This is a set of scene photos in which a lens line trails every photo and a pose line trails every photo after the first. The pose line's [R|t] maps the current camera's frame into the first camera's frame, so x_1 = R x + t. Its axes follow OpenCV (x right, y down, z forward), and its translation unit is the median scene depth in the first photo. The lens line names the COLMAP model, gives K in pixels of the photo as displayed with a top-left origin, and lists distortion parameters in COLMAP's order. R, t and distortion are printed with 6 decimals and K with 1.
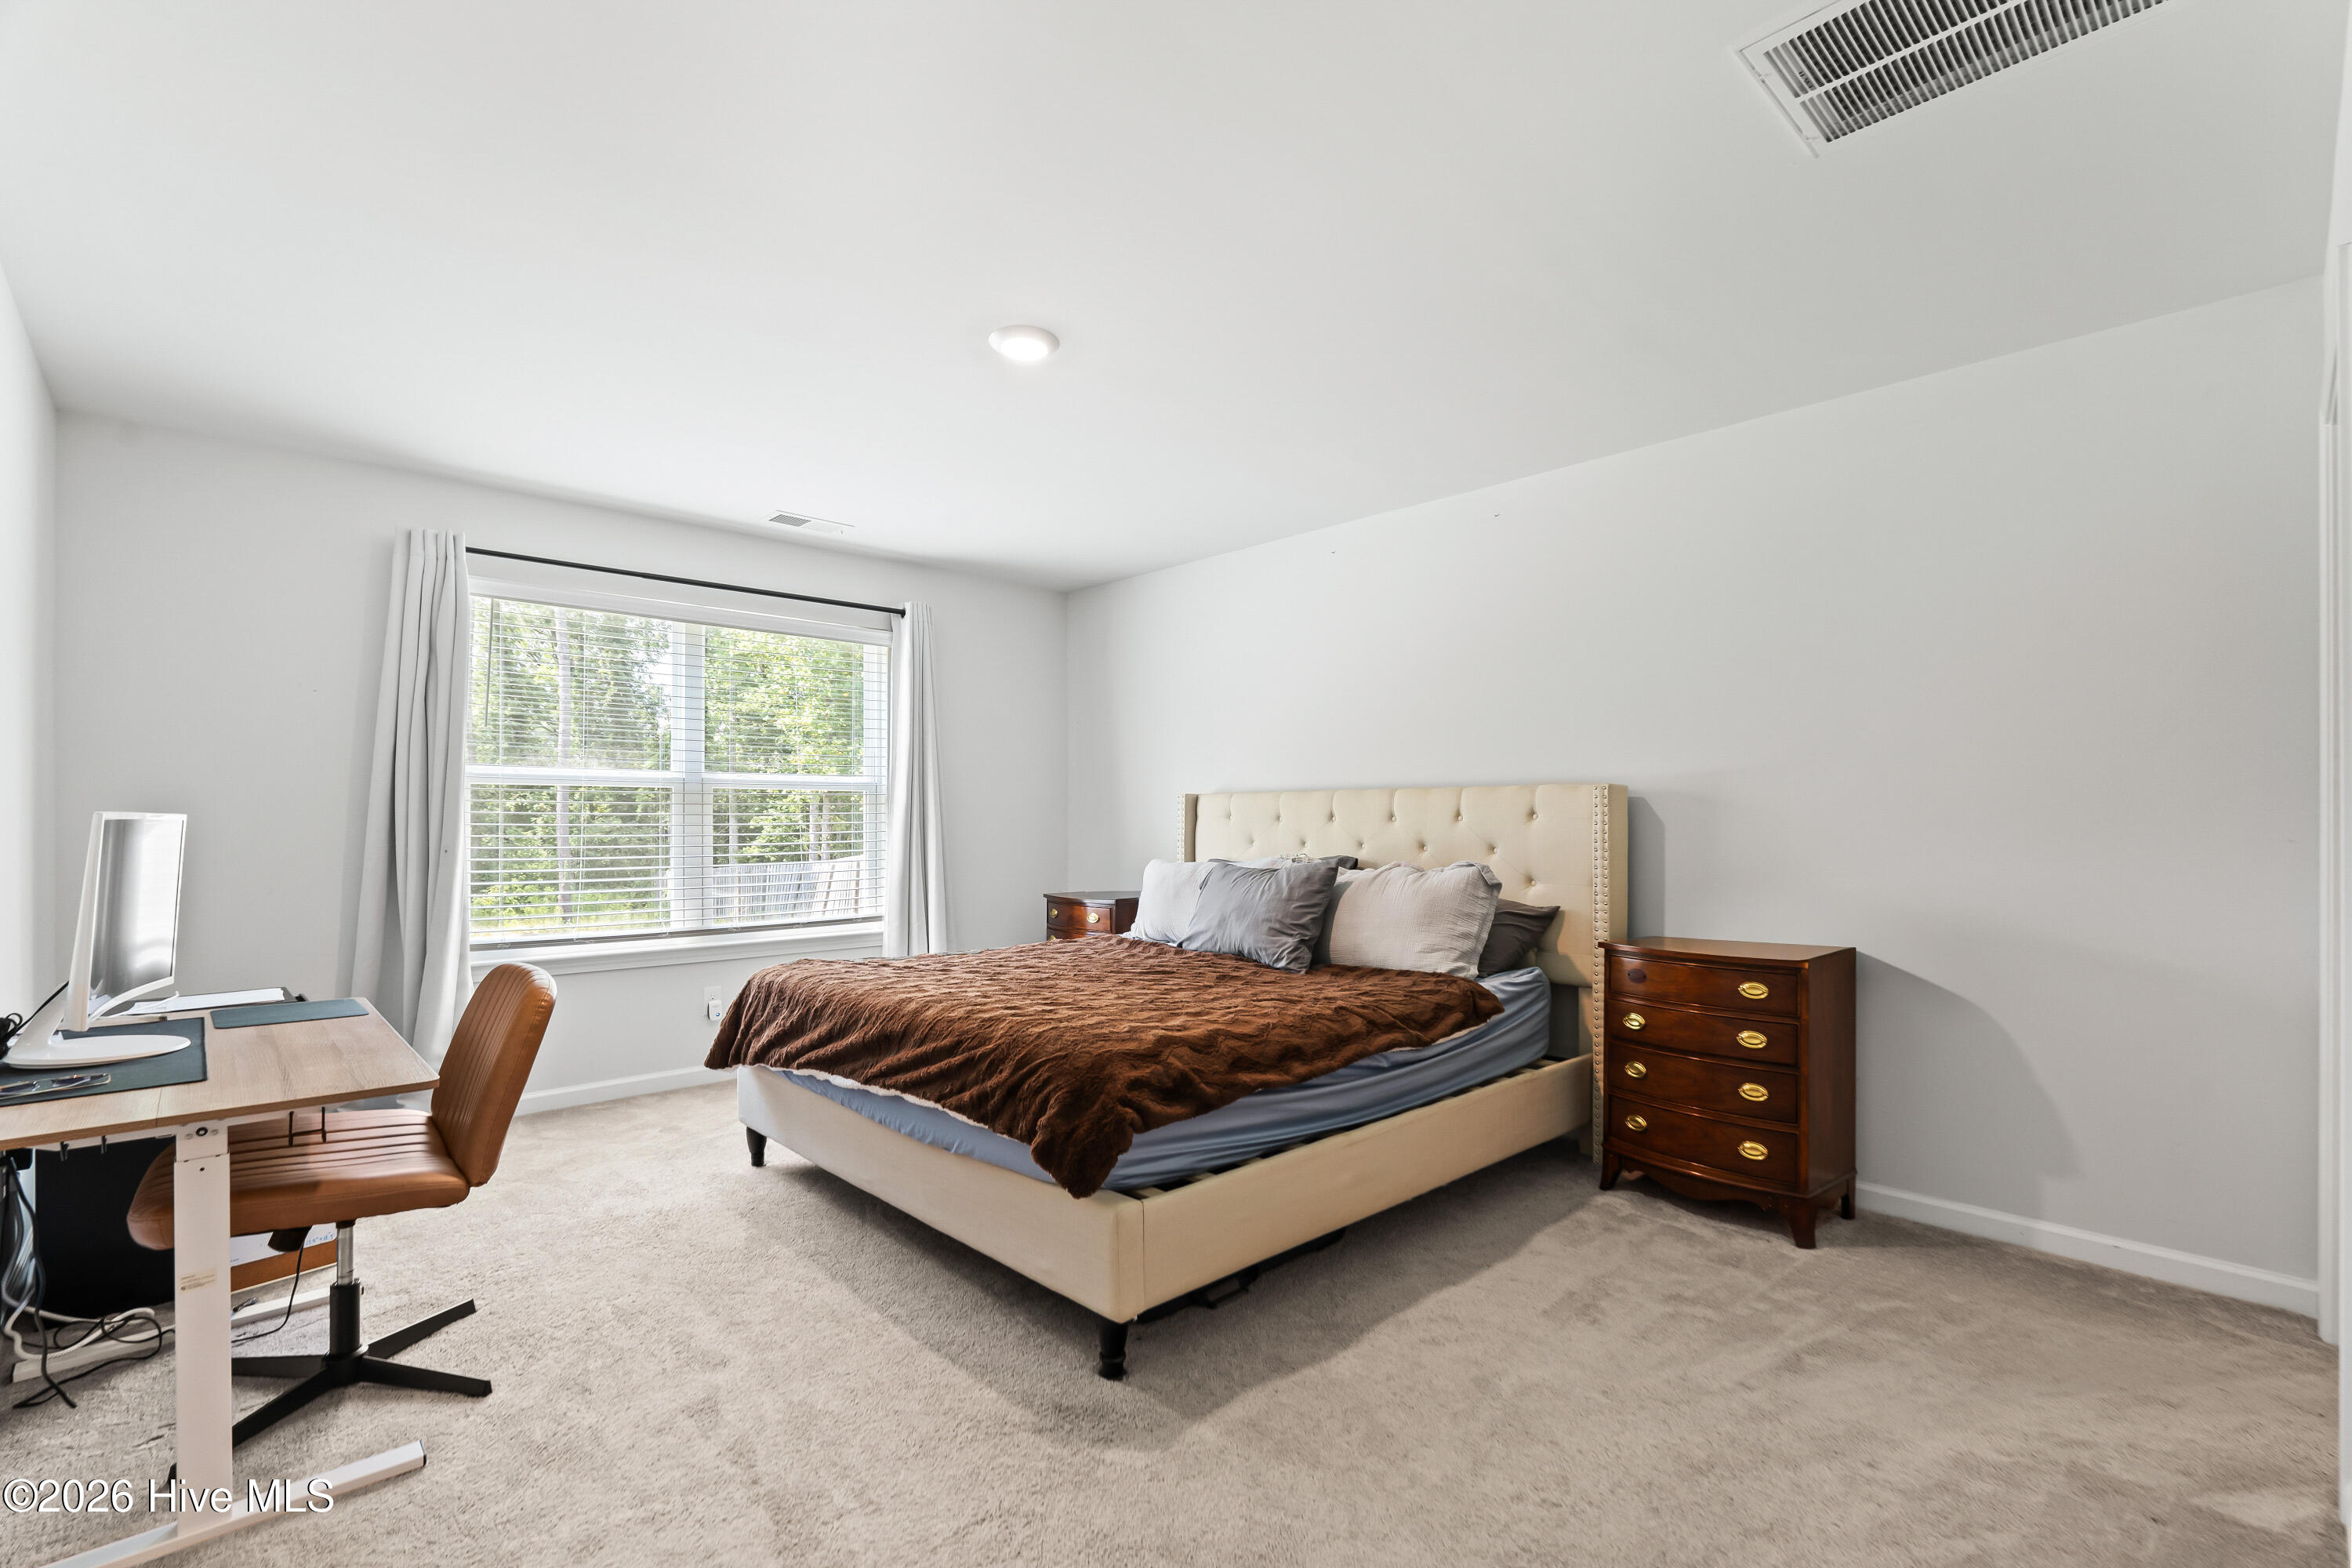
lens RADIAL K [[1046.3, 0, 1202.4], [0, 1046.3, 824.4], [0, 0, 1]] dist [-0.000763, -0.000790]
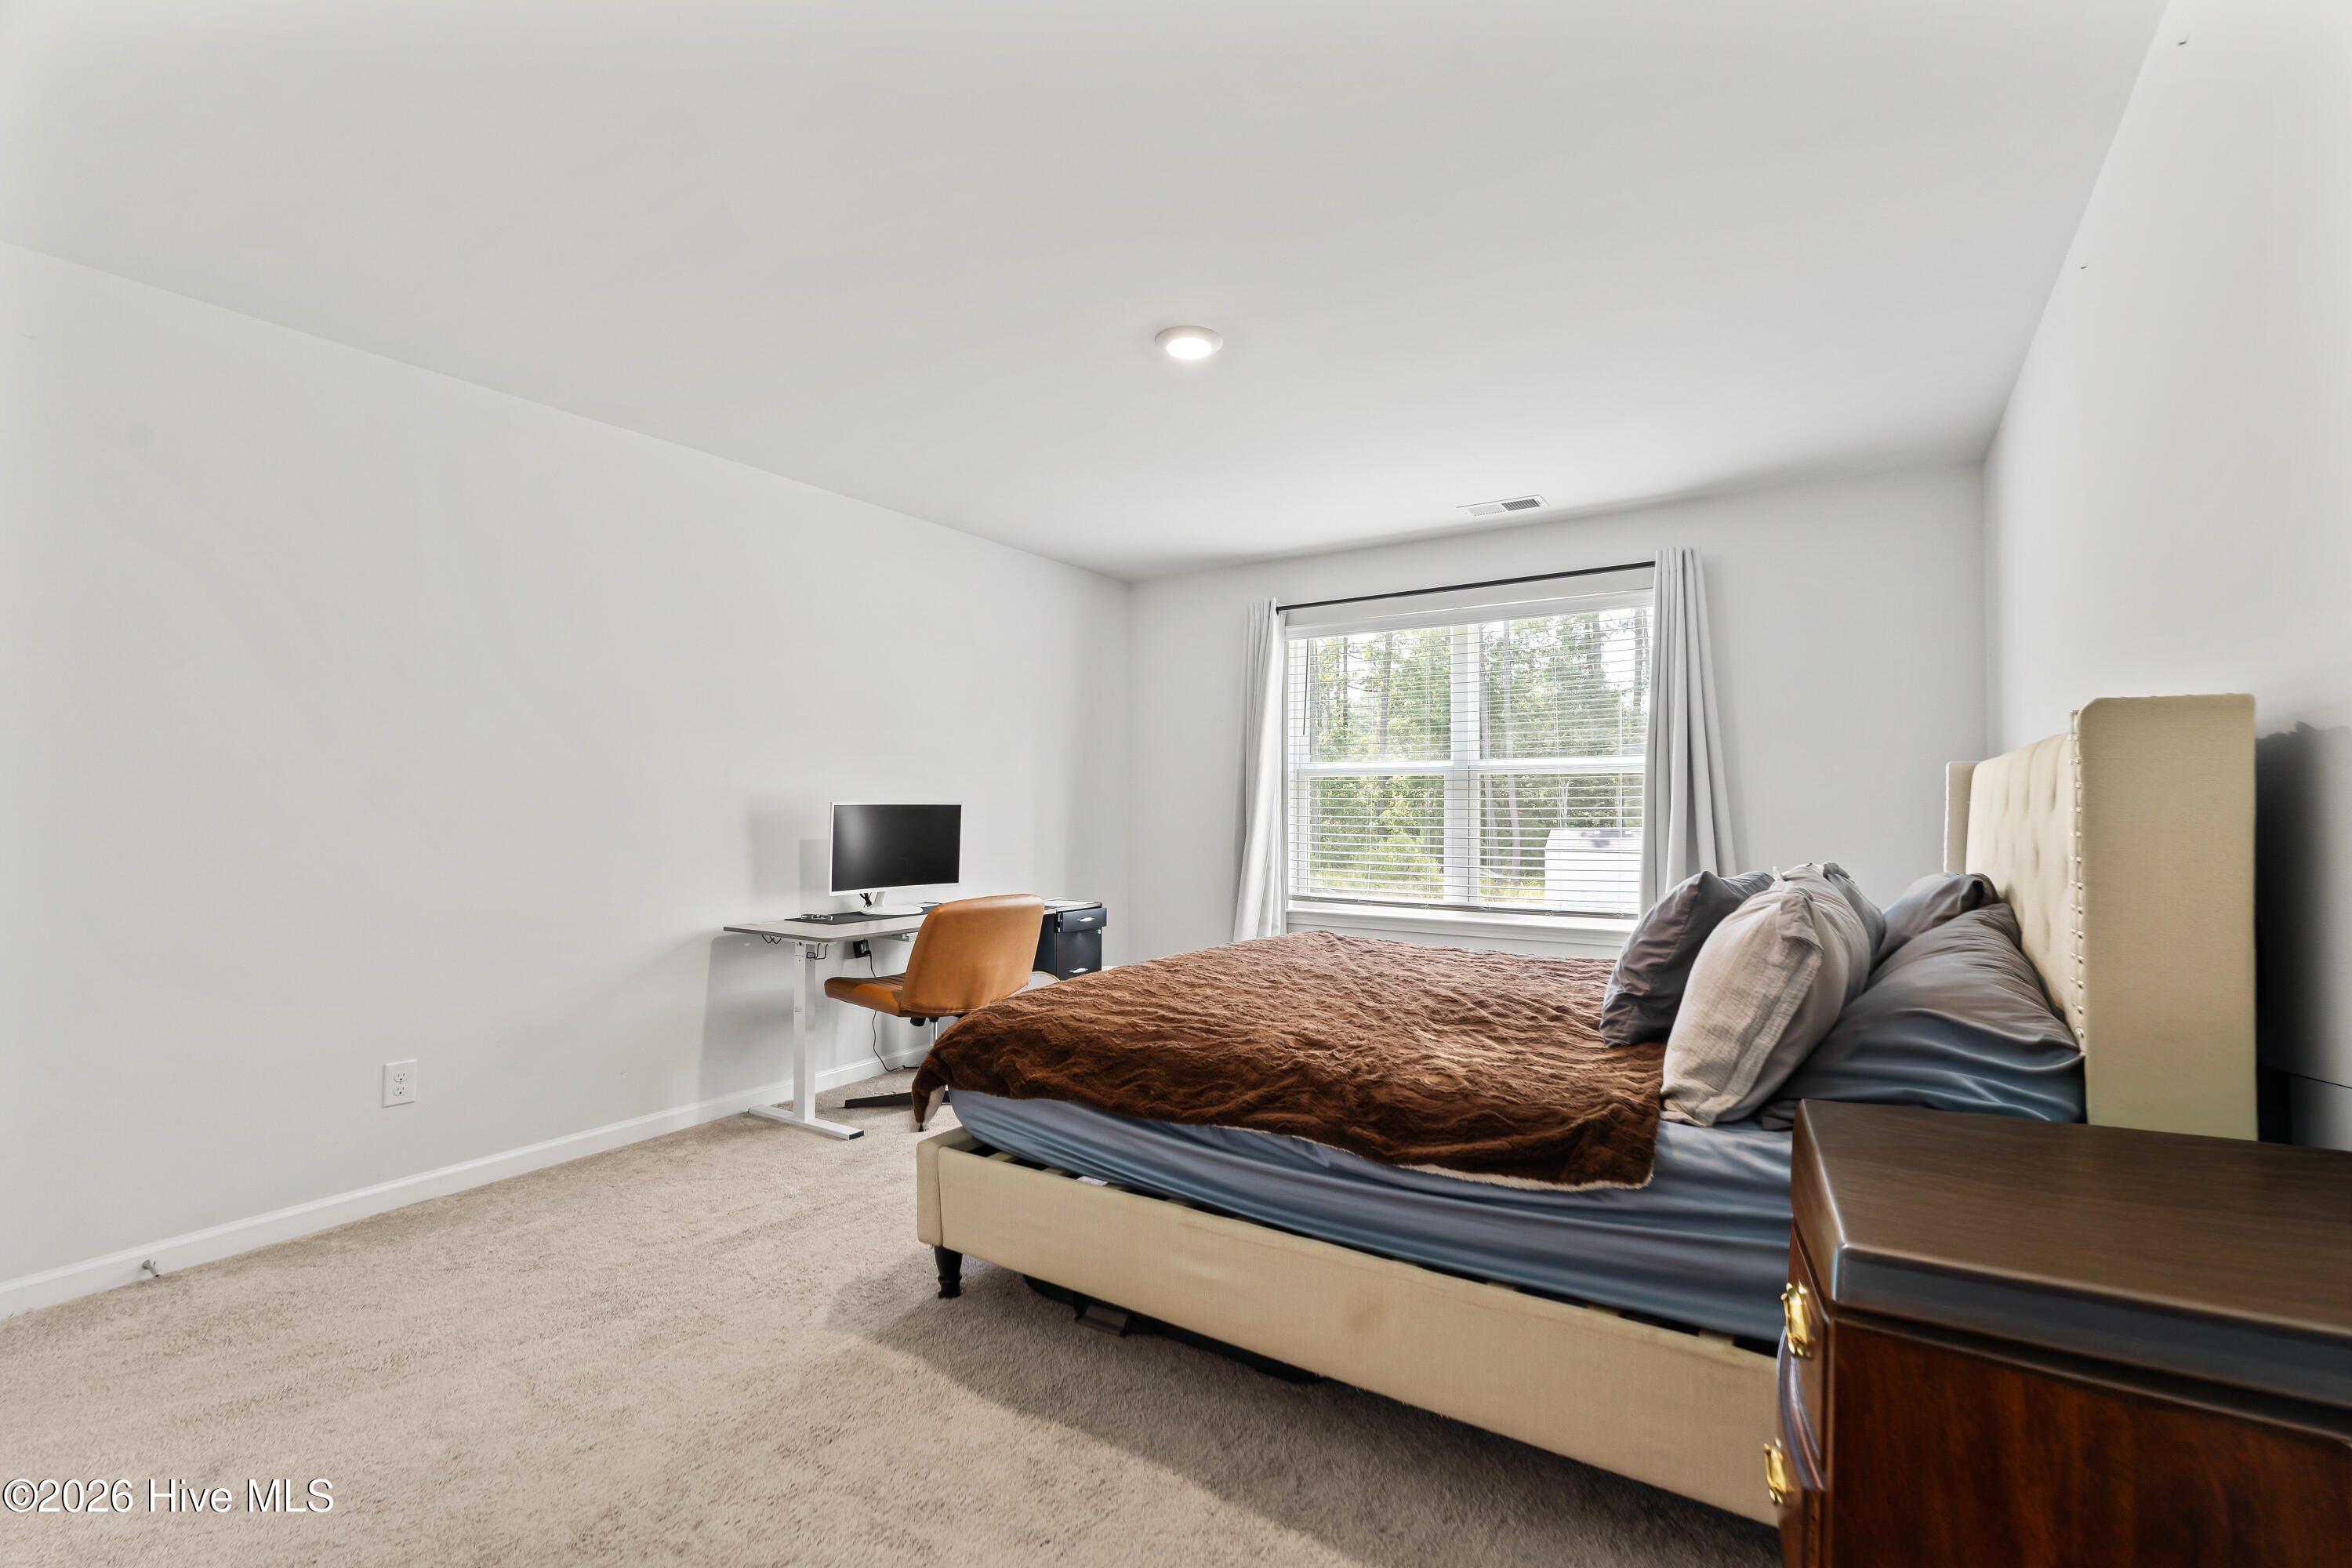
lens RADIAL K [[1046.3, 0, 1178.2], [0, 1046.3, 790.1], [0, 0, 1]] dist [-0.000763, -0.000790]
pose [[0.212113, -0.013938, -0.977146, 0.632435], [-0.006119, 0.999860, -0.015591, -0.000439], [0.977226, 0.009287, 0.211998, 0.585922]]
